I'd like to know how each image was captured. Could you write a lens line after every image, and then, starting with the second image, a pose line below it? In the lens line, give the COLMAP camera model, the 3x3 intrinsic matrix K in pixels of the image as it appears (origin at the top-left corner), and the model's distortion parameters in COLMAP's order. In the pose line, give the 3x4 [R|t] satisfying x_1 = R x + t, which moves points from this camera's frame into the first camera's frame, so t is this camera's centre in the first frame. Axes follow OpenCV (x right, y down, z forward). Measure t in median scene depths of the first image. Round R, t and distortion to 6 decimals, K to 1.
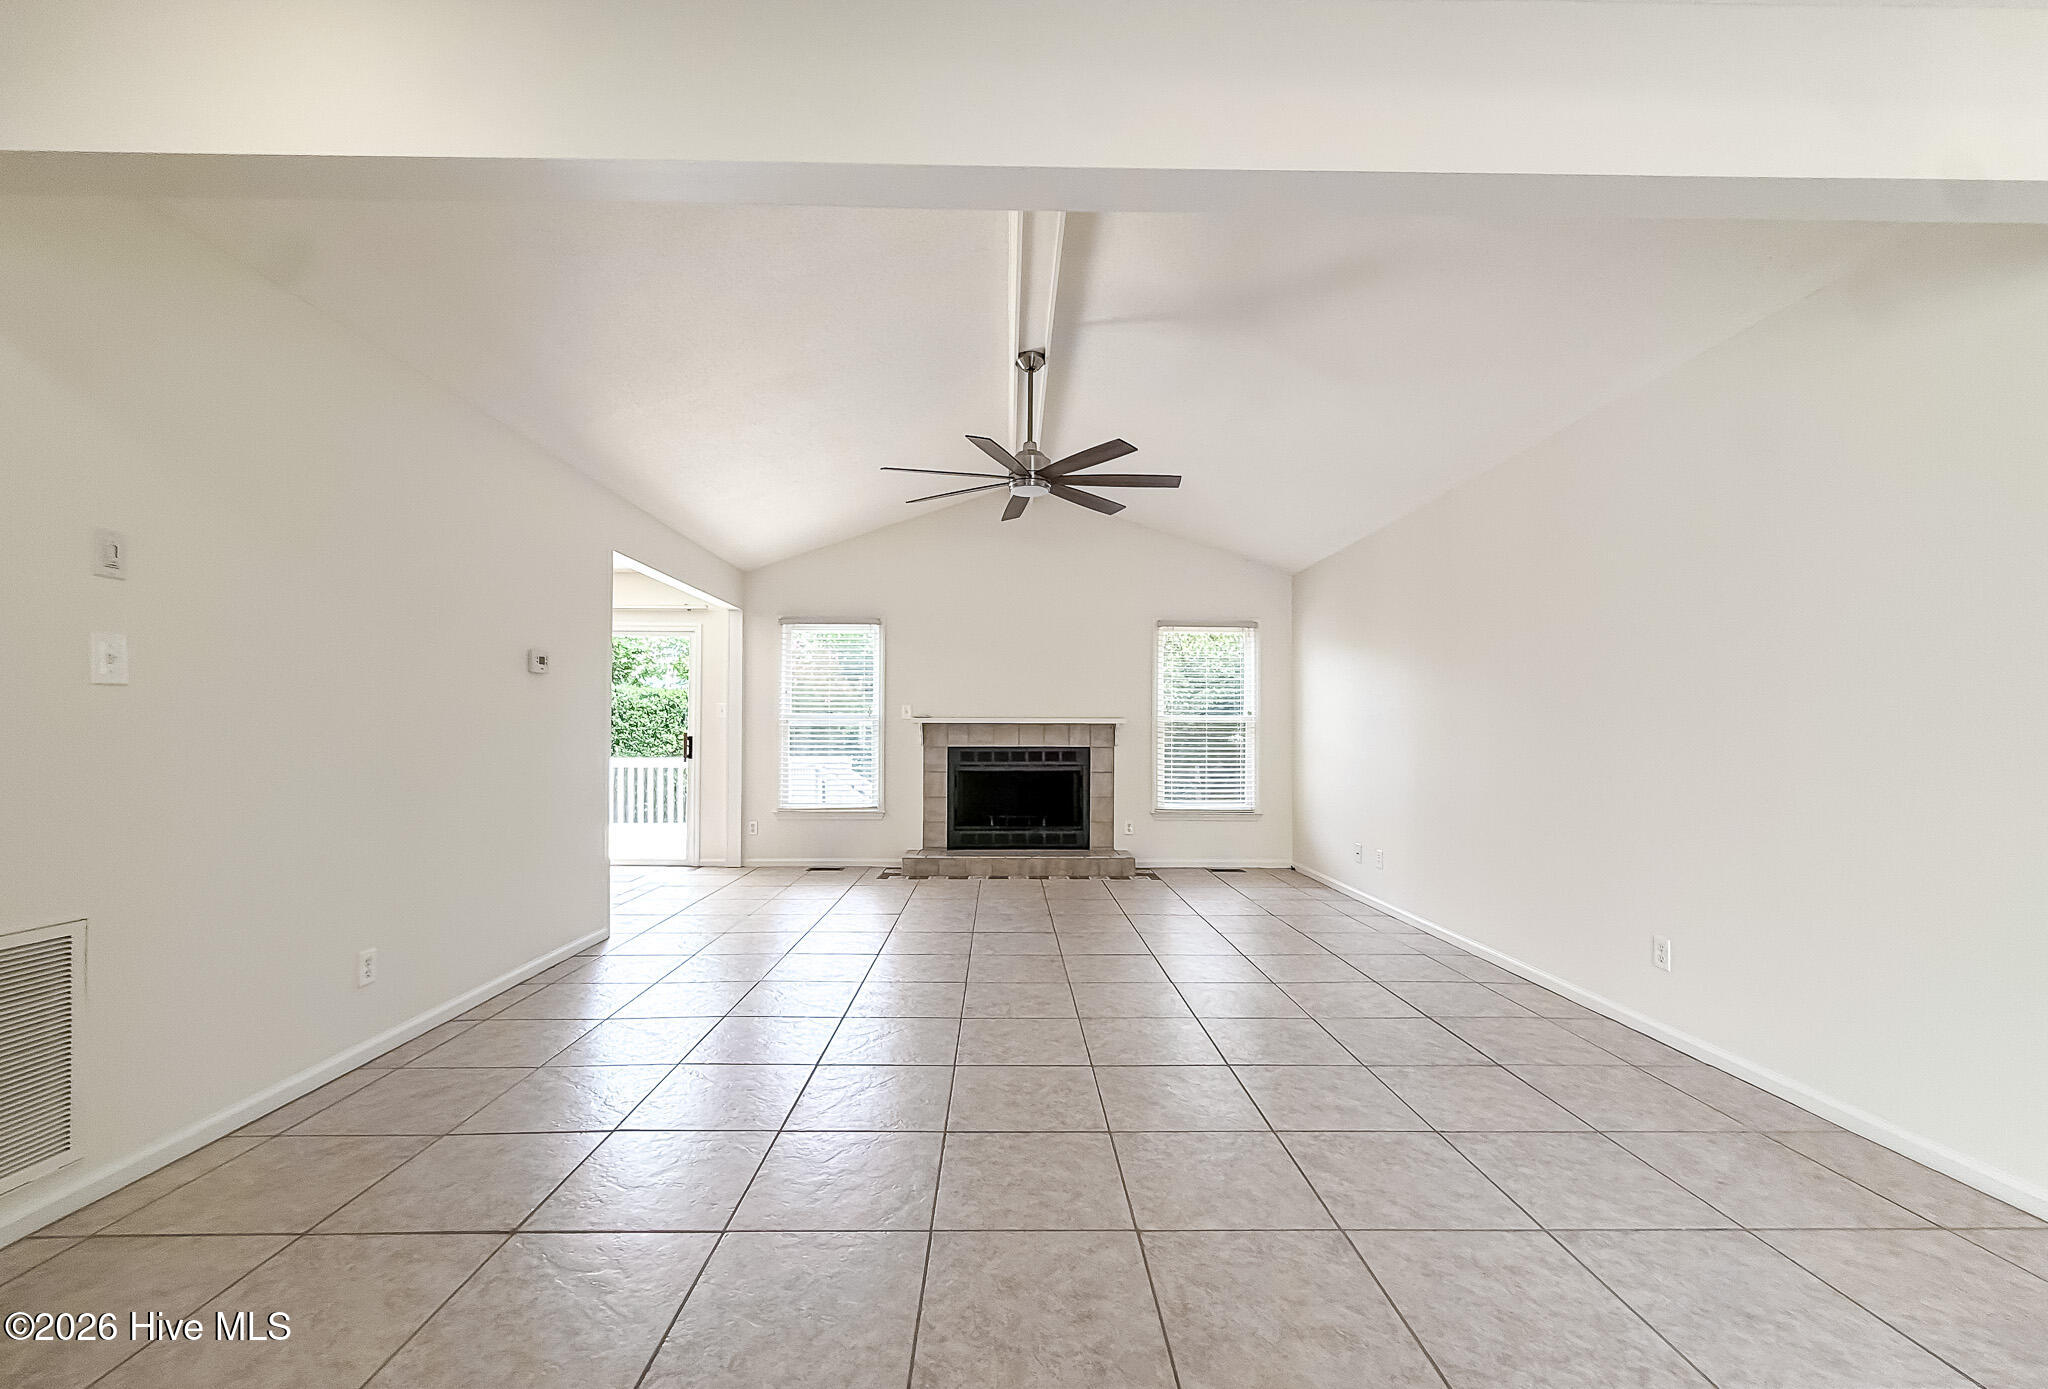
lens RADIAL K [[825.5, 0, 1023.3], [0, 825.5, 717.1], [0, 0, 1]] dist [0.000964, 0.000057]
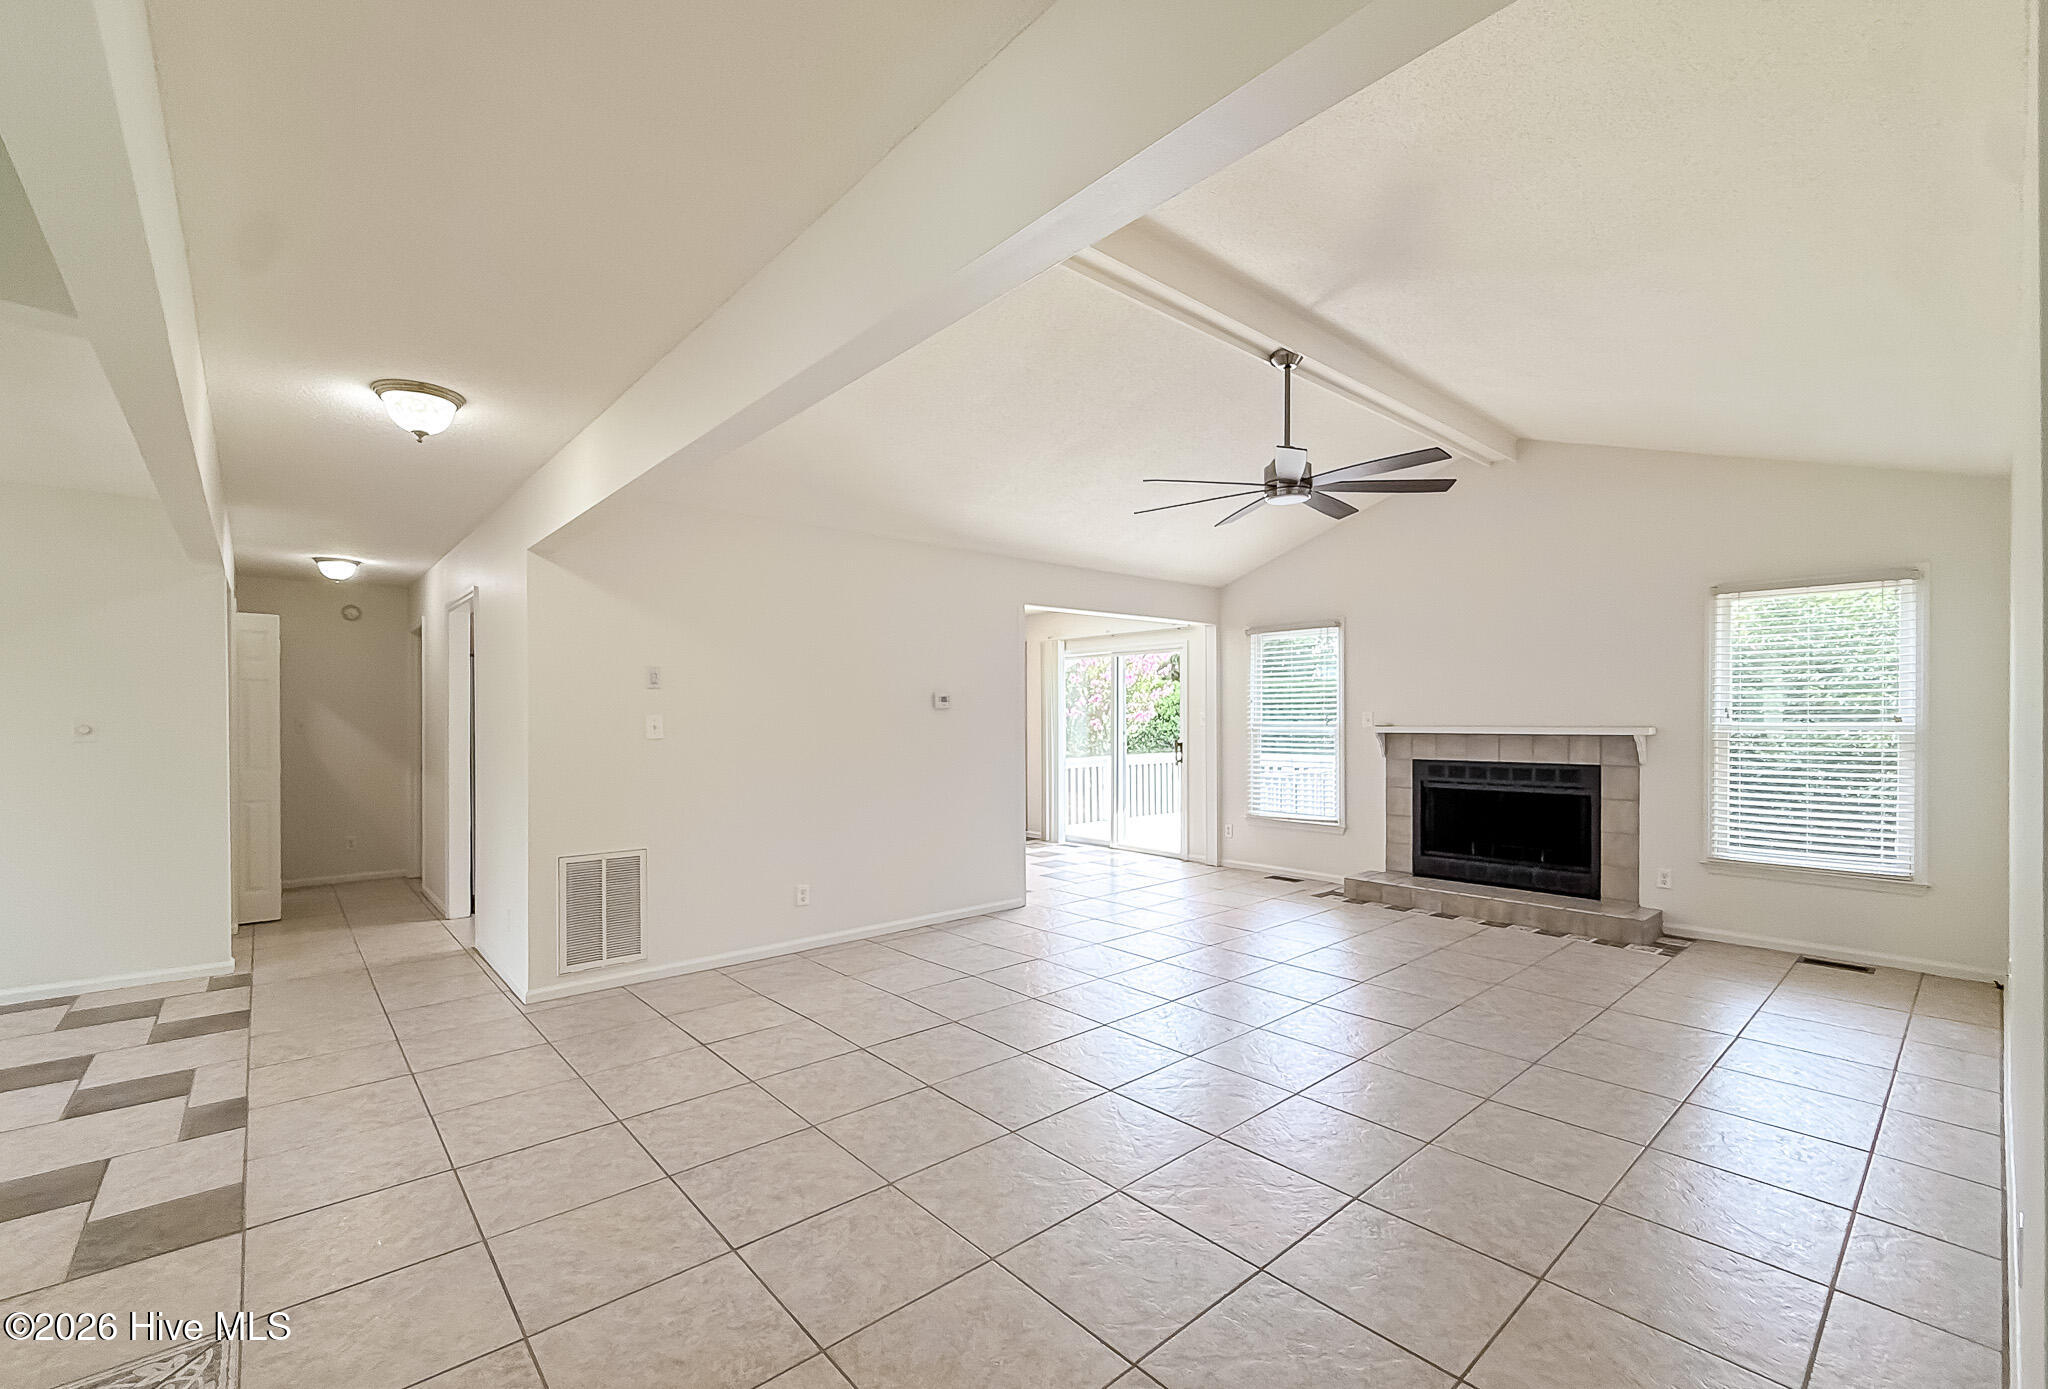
lens RADIAL K [[872.8, 0, 1026.5], [0, 872.8, 722.3], [0, 0, 1]] dist [0.000139, 0.000118]
pose [[0.646050, -0.001588, -0.763294, 0.354005], [0.023122, 0.999580, 0.017491, -0.029361], [0.762945, -0.028949, 0.645815, 0.084498]]
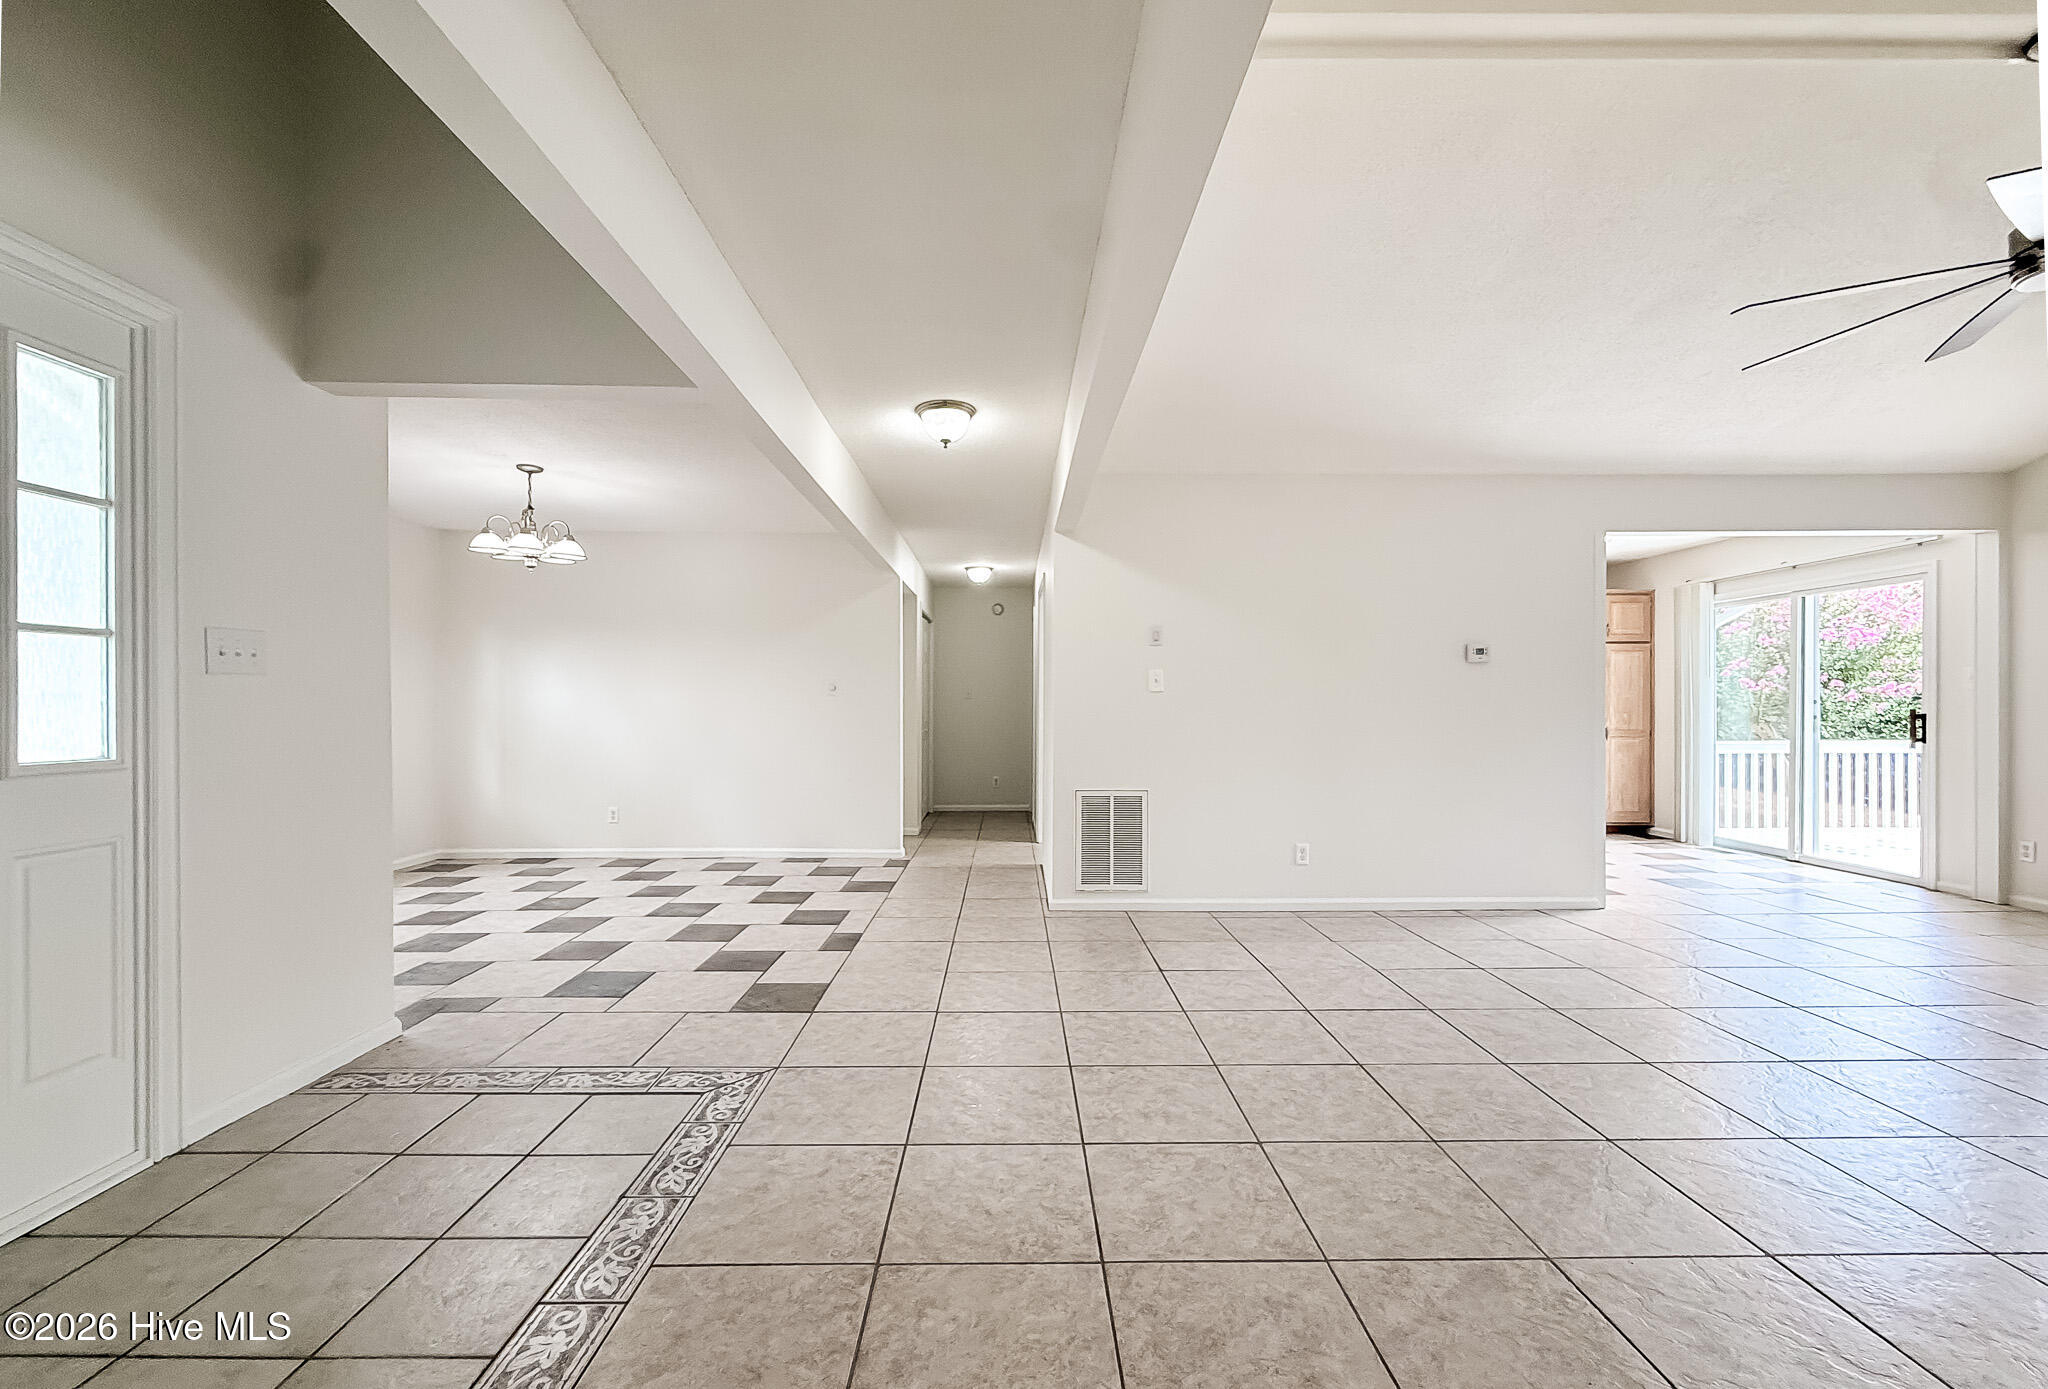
lens RADIAL K [[829.3, 0, 1010.4], [0, 829.3, 709.8], [0, 0, 1]] dist [-0.000363, -0.000063]
pose [[-0.017783, -0.000617, -0.999842, 0.357665], [0.022962, 0.999736, -0.001025, 0.001101], [0.999578, -0.022977, -0.017764, 0.185692]]
